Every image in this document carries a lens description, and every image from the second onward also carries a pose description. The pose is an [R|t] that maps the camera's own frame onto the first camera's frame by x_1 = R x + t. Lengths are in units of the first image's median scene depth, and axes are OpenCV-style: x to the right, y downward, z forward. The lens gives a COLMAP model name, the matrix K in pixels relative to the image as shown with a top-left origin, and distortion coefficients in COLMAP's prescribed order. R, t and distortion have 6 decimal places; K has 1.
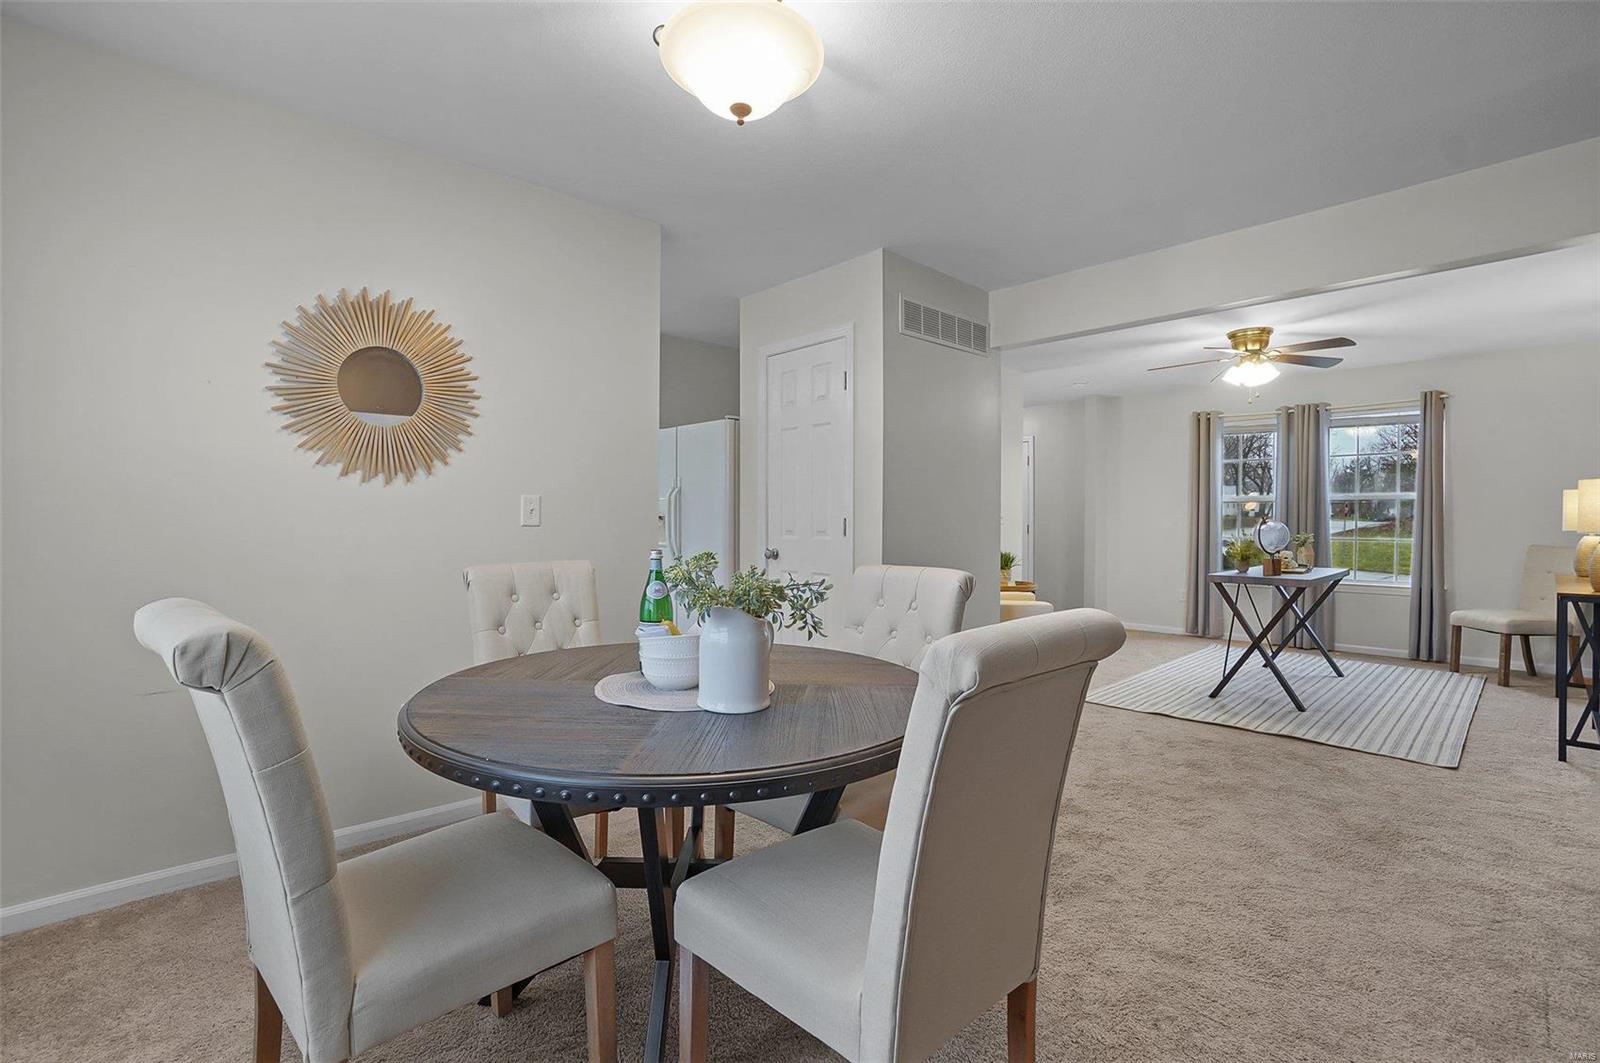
lens RADIAL K [[704.5, 0, 800.0], [0, 704.5, 531.5], [0, 0, 1]] dist [-0.064678, 0.022958]
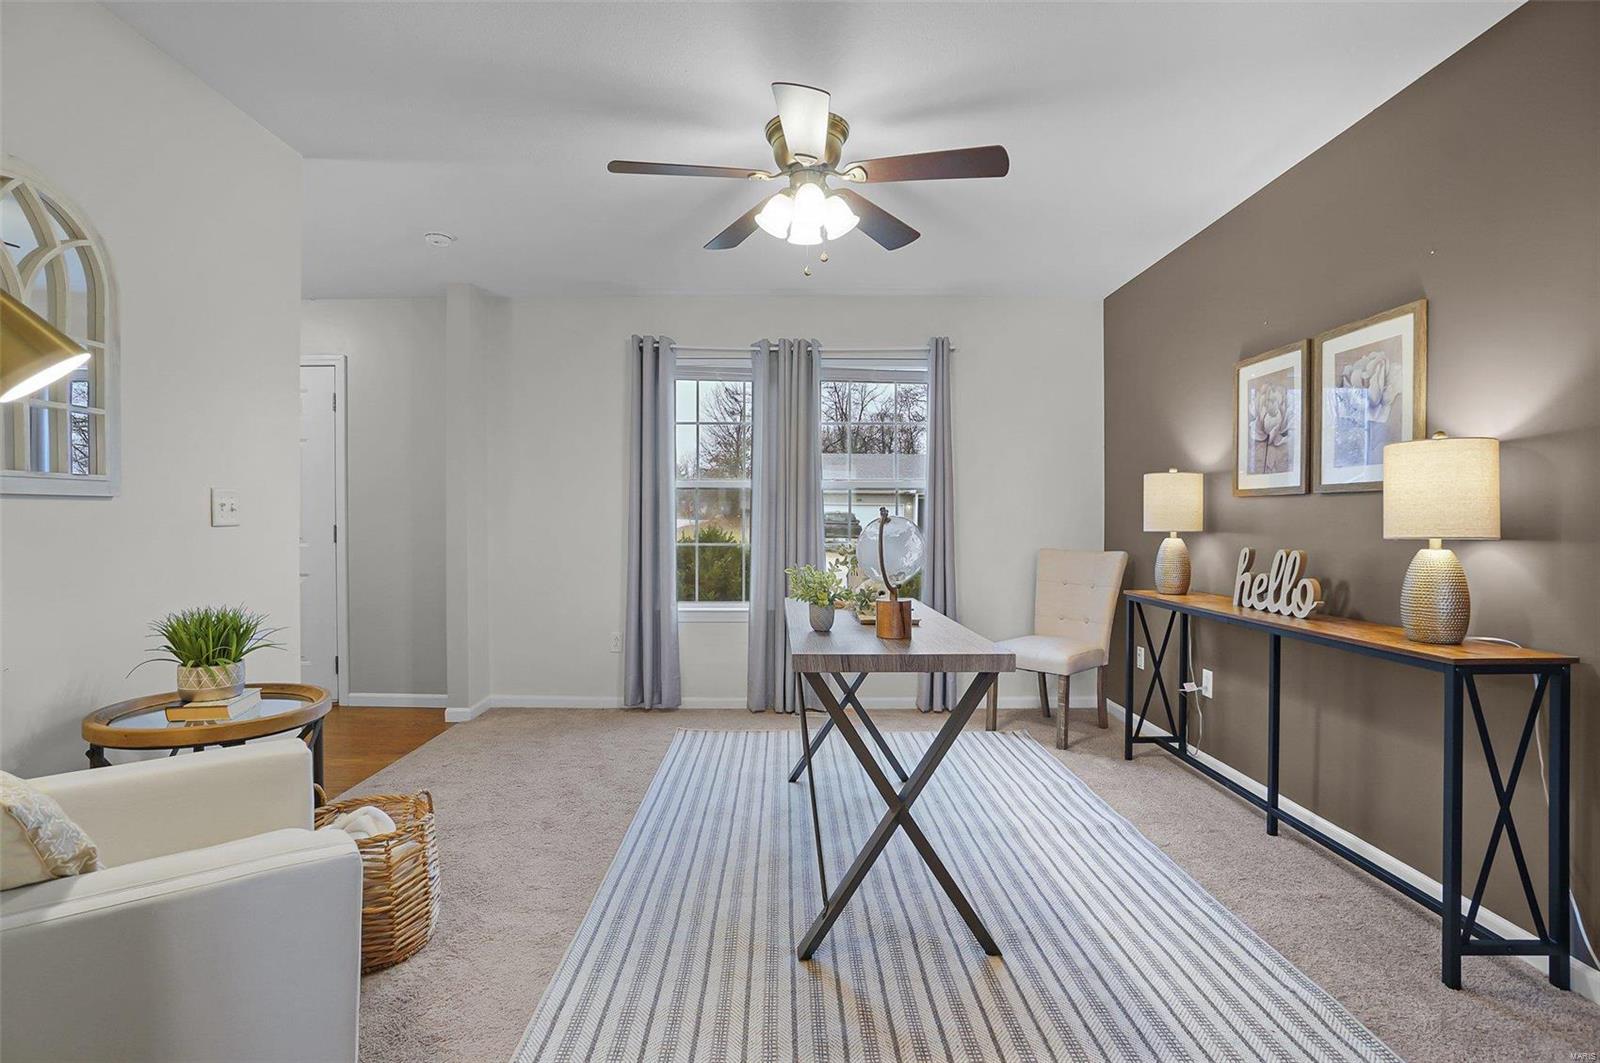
lens RADIAL K [[764.9, 0, 778.1], [0, 764.9, 531.3], [0, 0, 1]] dist [-0.036261, 0.000033]
pose [[0.685887, -0.011716, 0.727614, 0.212630], [0.009768, 0.999929, 0.006893, -0.008476], [-0.727643, 0.002379, 0.685952, 0.556994]]
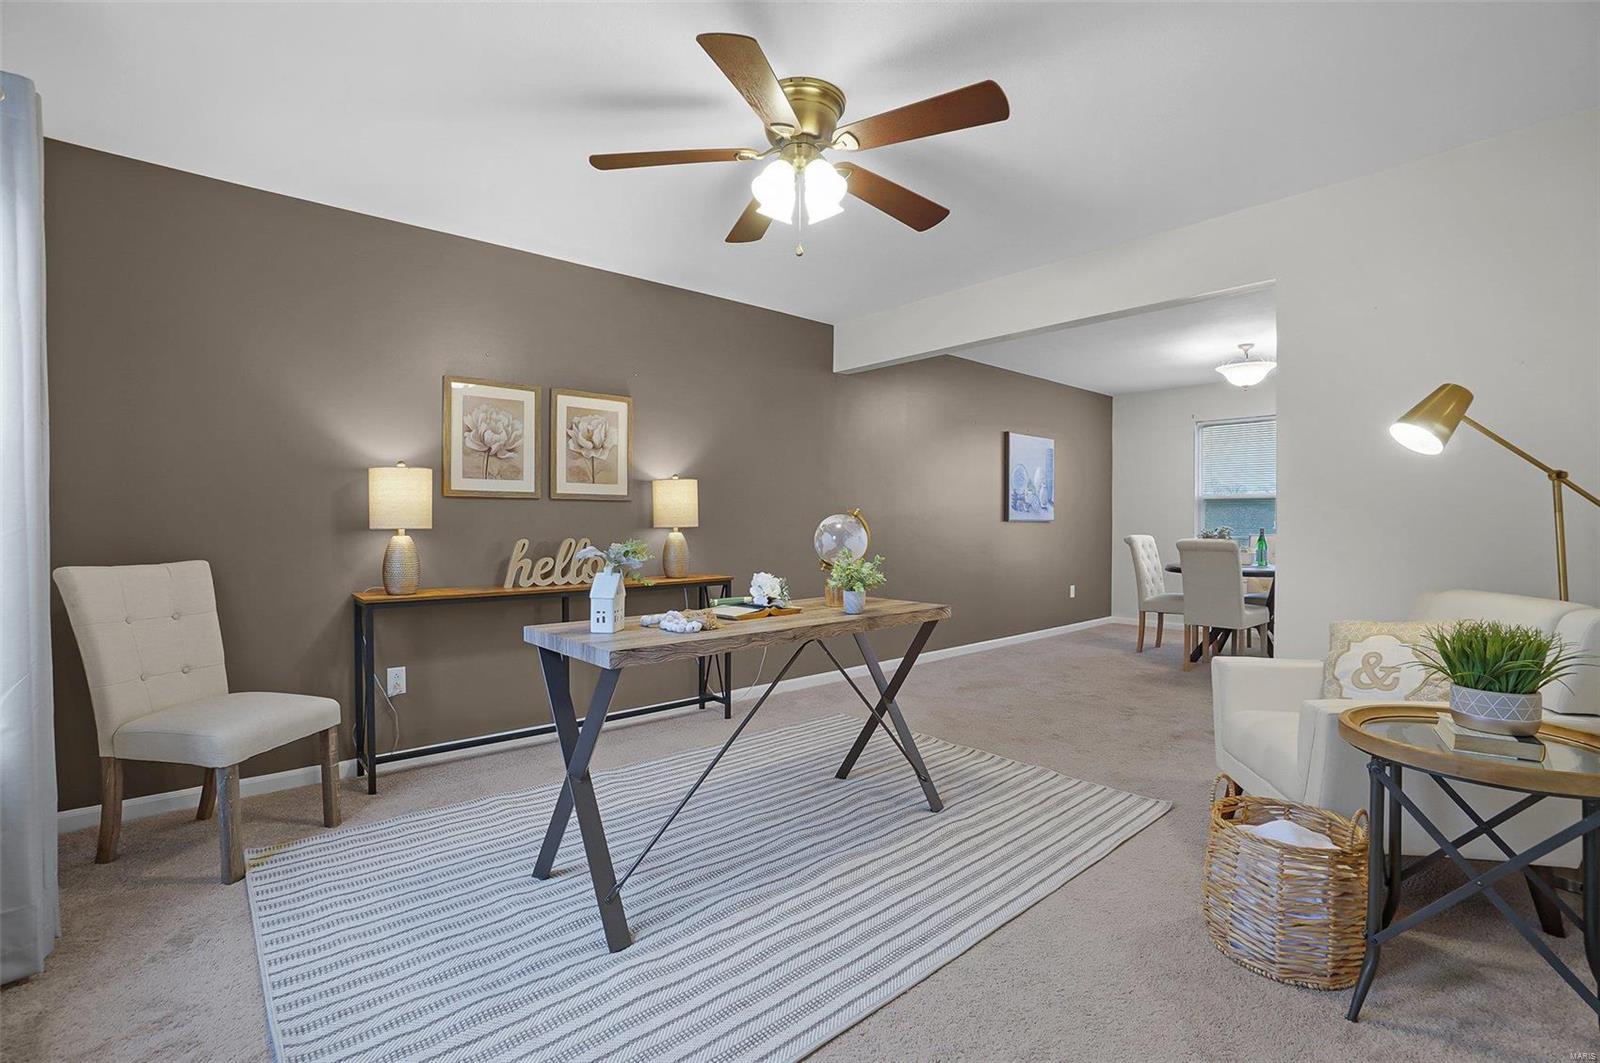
lens RADIAL K [[704.5, 0, 800.0], [0, 704.5, 531.5], [0, 0, 1]] dist [-0.064678, 0.022958]
pose [[-0.999628, -0.007007, 0.026357, 0.545433], [-0.006216, 0.999531, 0.029975, -0.016412], [-0.026555, 0.029800, -0.999203, 1.247306]]
